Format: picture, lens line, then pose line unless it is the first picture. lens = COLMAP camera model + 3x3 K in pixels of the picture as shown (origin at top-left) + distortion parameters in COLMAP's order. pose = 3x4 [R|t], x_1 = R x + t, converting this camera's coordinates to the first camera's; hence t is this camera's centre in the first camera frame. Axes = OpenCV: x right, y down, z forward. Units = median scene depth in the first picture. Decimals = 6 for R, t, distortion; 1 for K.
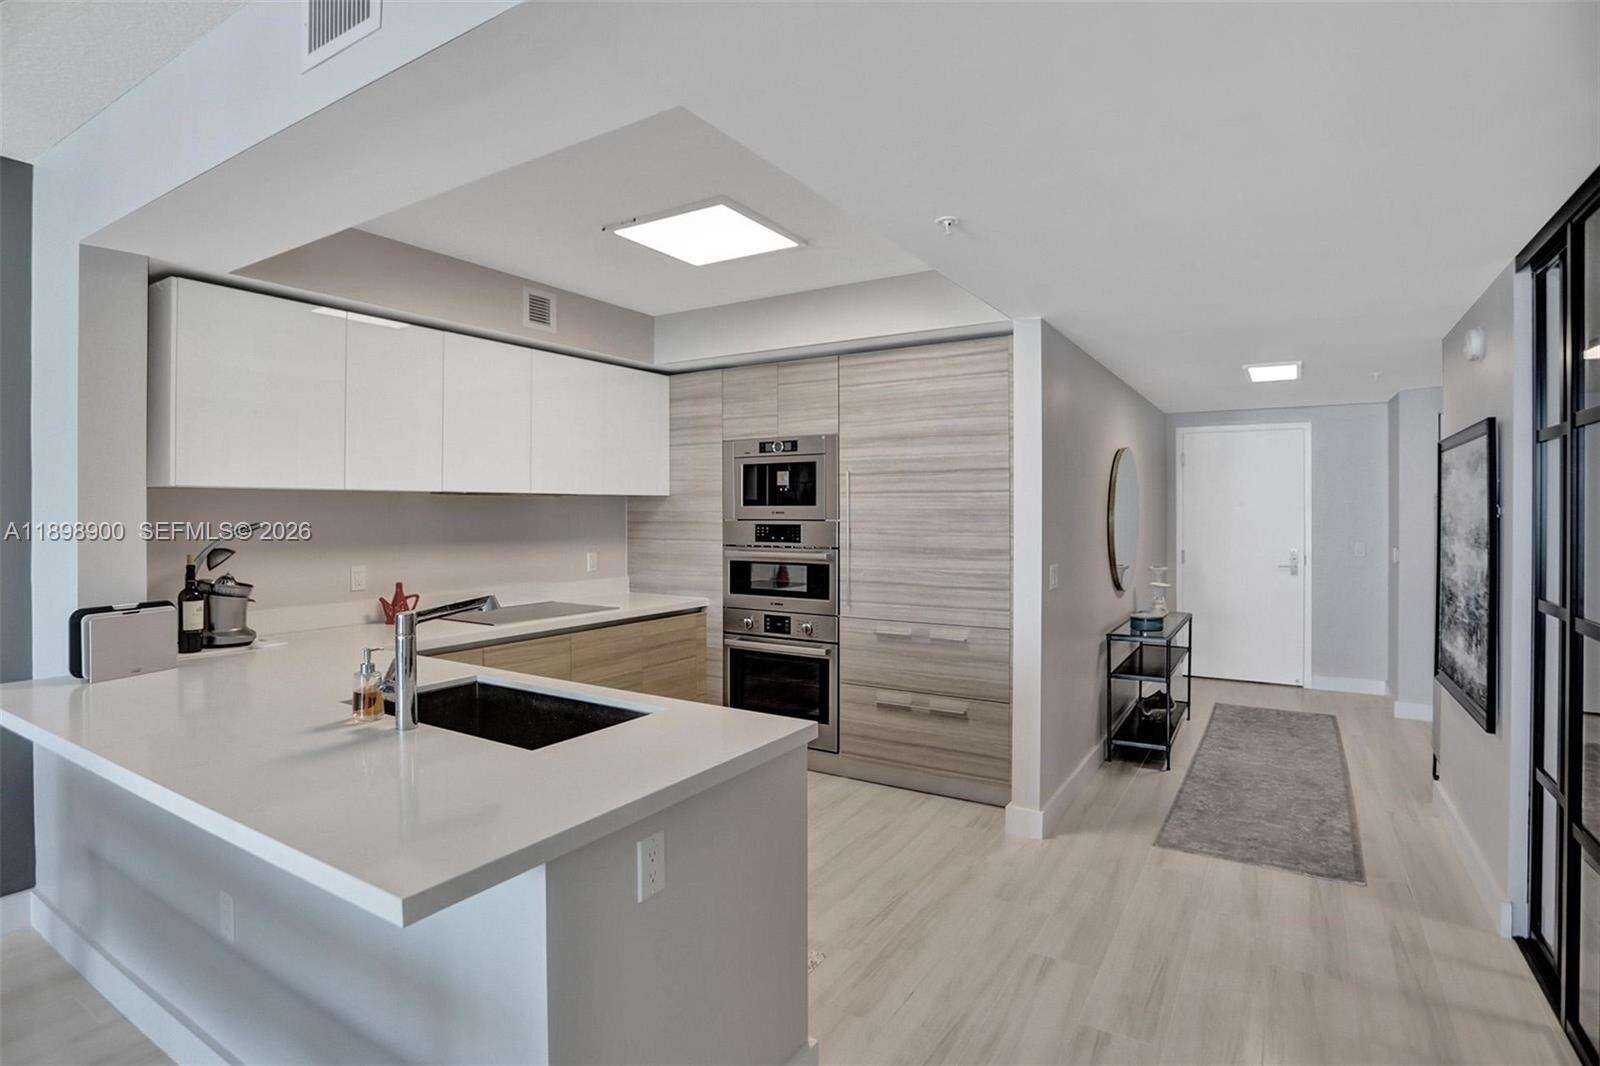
lens RADIAL K [[809.0, 0, 798.8], [0, 809.0, 515.7], [0, 0, 1]] dist [-0.068731, 0.030164]
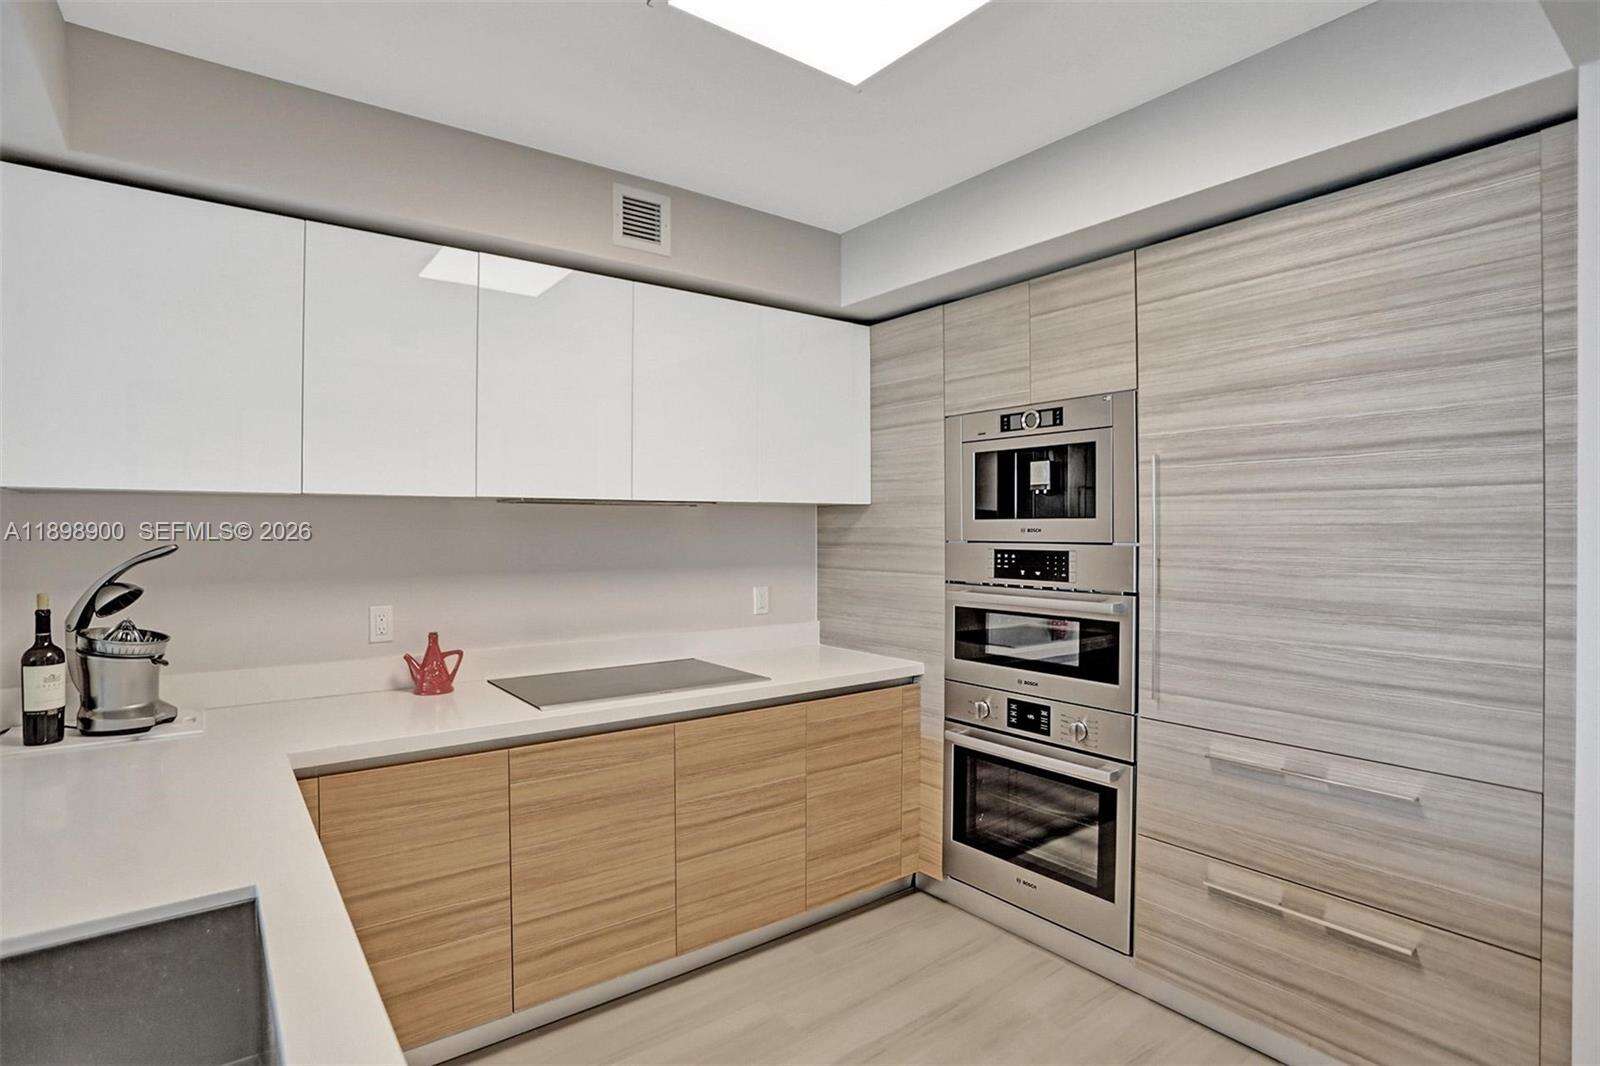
lens RADIAL K [[809.0, 0, 802.0], [0, 809.0, 532.8], [0, 0, 1]] dist [-0.068731, 0.030164]
pose [[0.933020, 0.002267, -0.359818, 0.032129], [-0.001850, 0.999997, 0.001504, -0.002389], [0.359821, -0.000738, 0.933021, 0.408500]]
